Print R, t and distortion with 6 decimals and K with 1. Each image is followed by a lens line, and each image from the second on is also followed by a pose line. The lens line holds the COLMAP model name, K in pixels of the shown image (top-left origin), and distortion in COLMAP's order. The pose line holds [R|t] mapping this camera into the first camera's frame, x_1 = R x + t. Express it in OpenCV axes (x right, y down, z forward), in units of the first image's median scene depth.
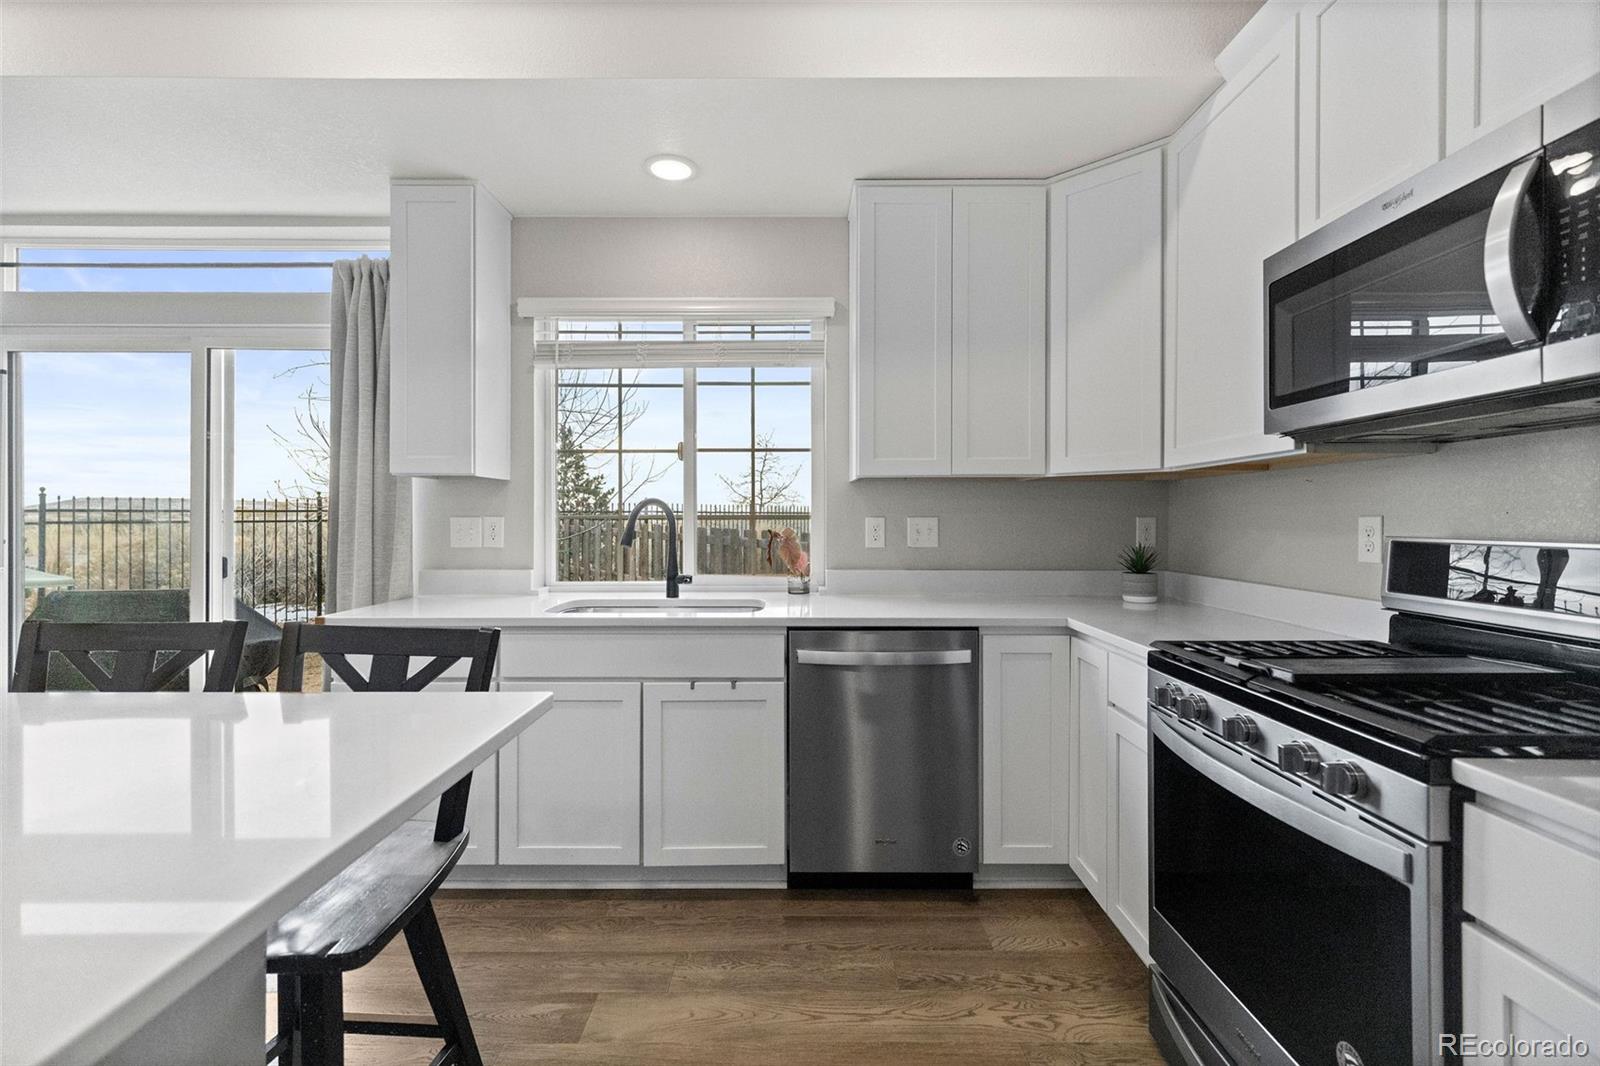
lens RADIAL K [[714.7, 0, 798.2], [0, 714.7, 518.1], [0, 0, 1]] dist [0.002430, 0.000638]
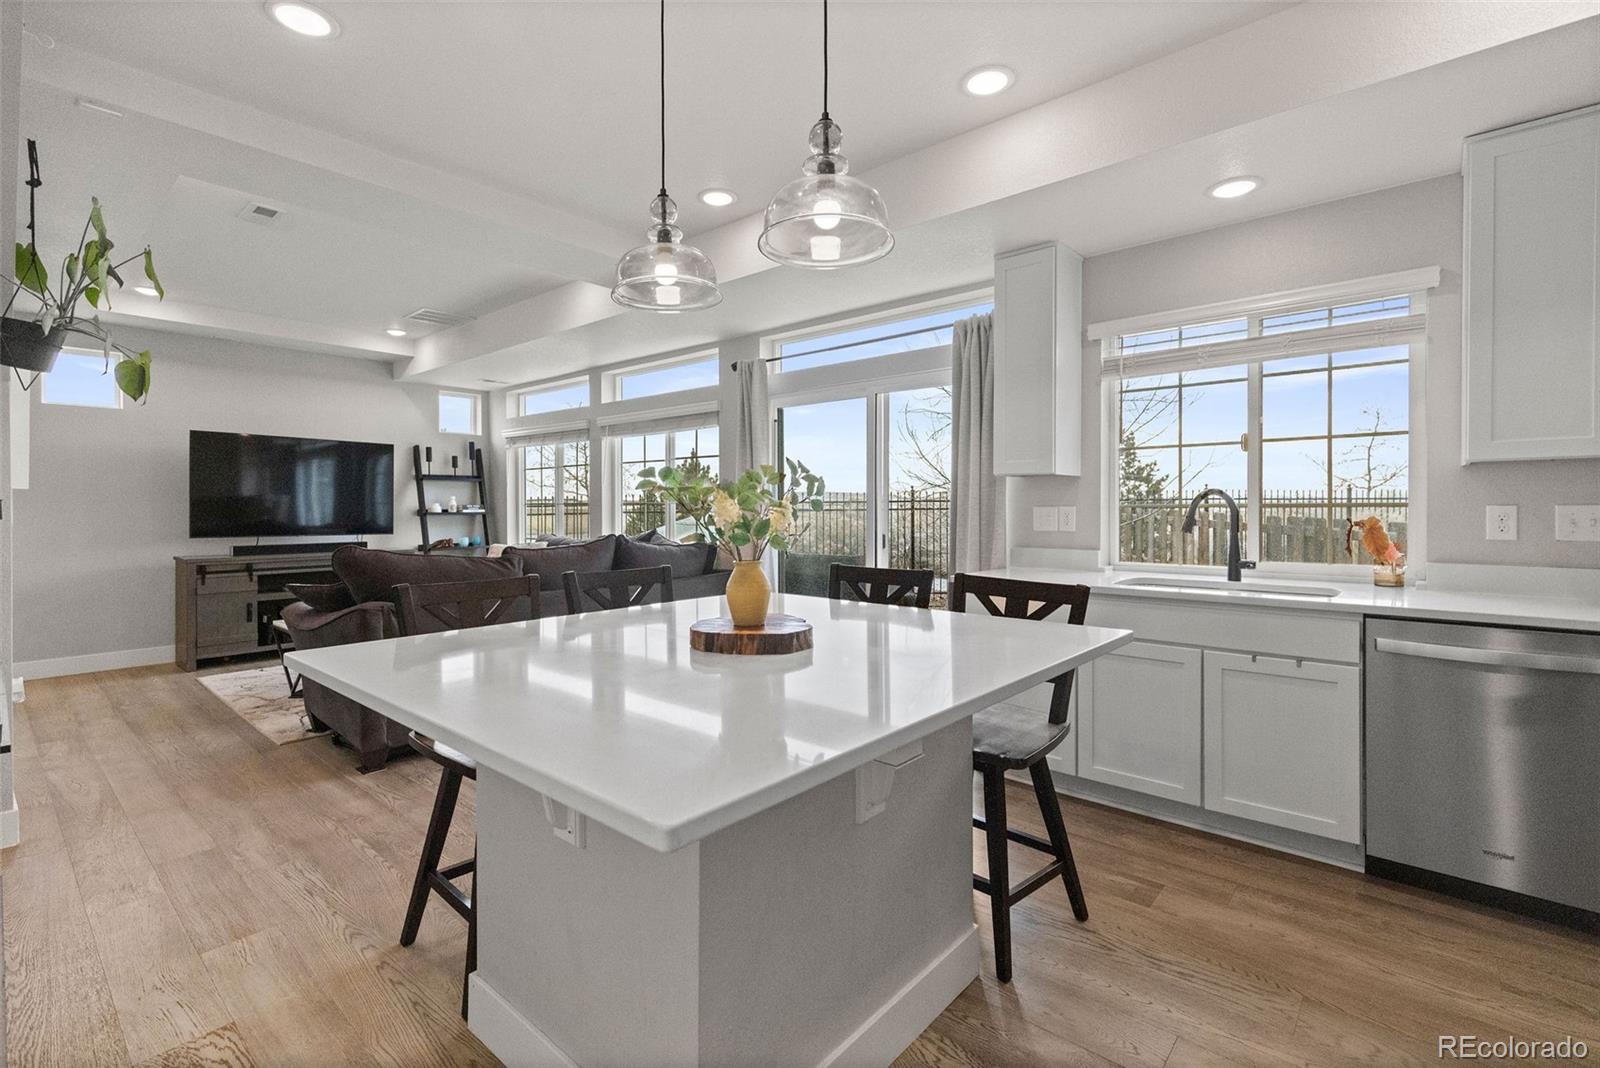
lens RADIAL K [[732.4, 0, 798.6], [0, 732.4, 513.8], [0, 0, 1]] dist [0.012332, -0.000476]
pose [[0.754392, 0.003741, -0.656414, 0.055500], [0.003250, 0.999950, 0.009433, -0.002199], [0.656417, -0.009250, 0.754342, -0.262465]]
